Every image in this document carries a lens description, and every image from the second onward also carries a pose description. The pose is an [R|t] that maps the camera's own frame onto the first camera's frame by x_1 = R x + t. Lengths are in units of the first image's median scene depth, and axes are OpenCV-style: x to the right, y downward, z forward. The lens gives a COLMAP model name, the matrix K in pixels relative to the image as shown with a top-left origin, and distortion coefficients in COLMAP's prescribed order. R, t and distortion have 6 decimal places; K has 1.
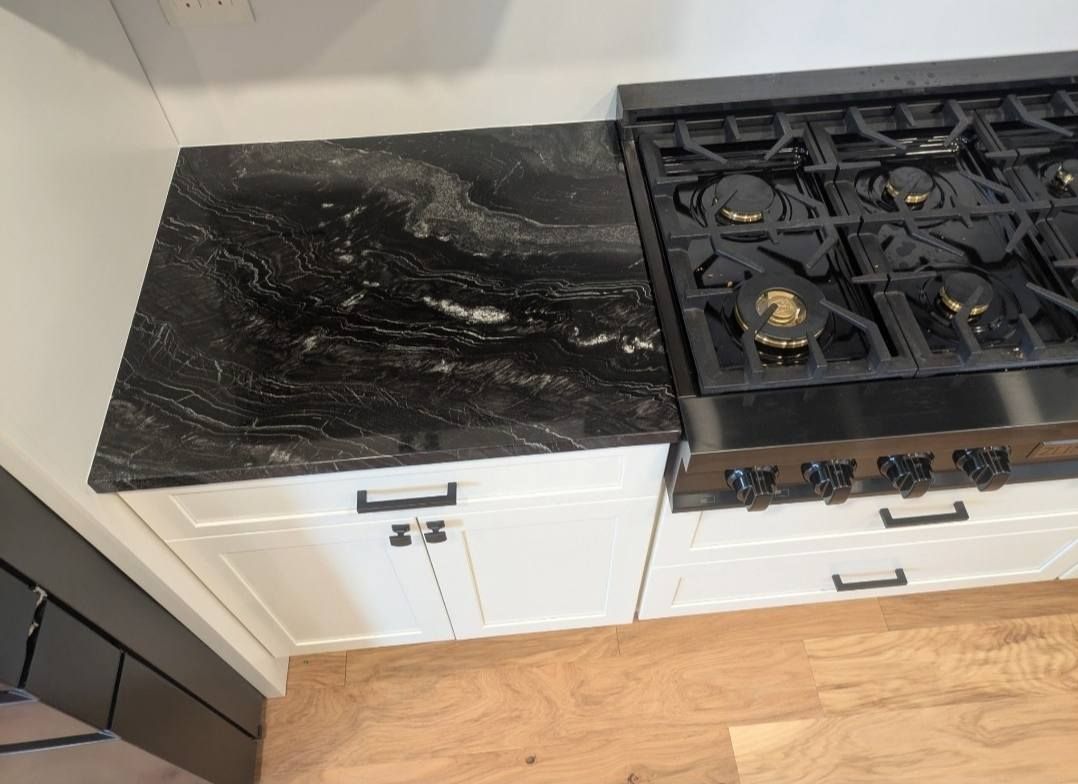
lens RADIAL K [[817.1, 0, 539.0], [0, 817.1, 392.0], [0, 0, 1]] dist [0.044678, -0.042637]
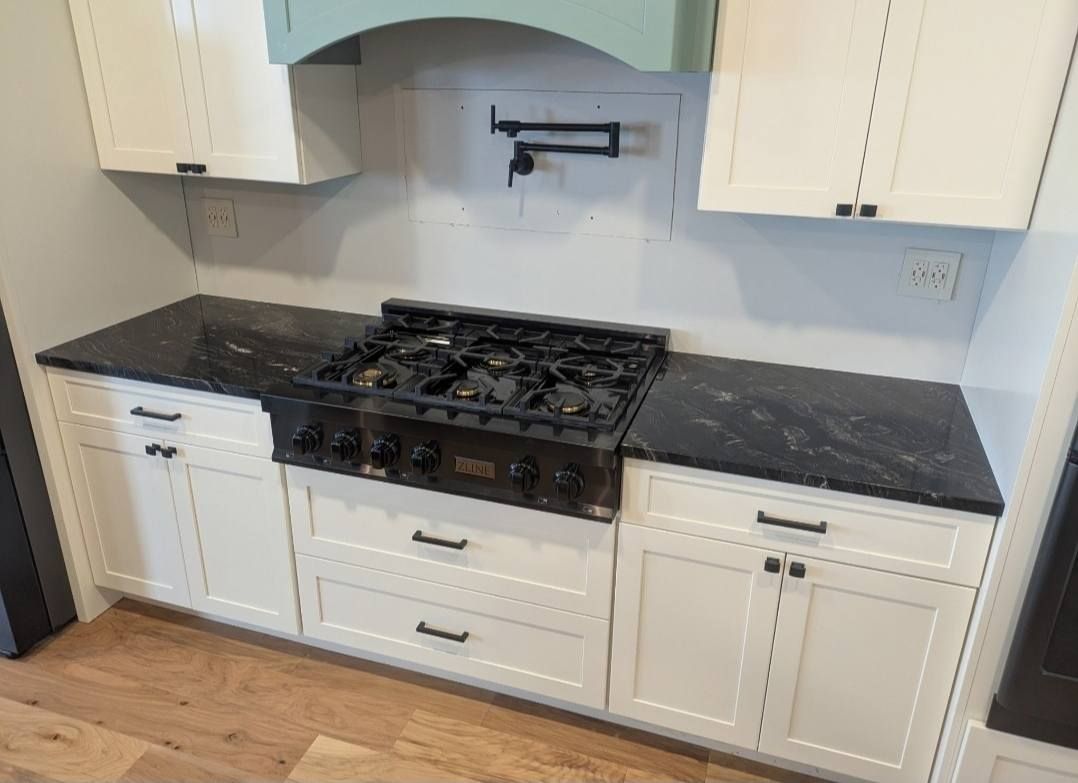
lens RADIAL K [[817.1, 0, 539.0], [0, 817.1, 391.5], [0, 0, 1]] dist [0.044678, -0.042637]
pose [[0.911881, 0.173340, -0.372057, 0.945070], [-0.349852, 0.802286, -0.483675, 0.489279], [0.214656, 0.571219, 0.792232, -0.247690]]
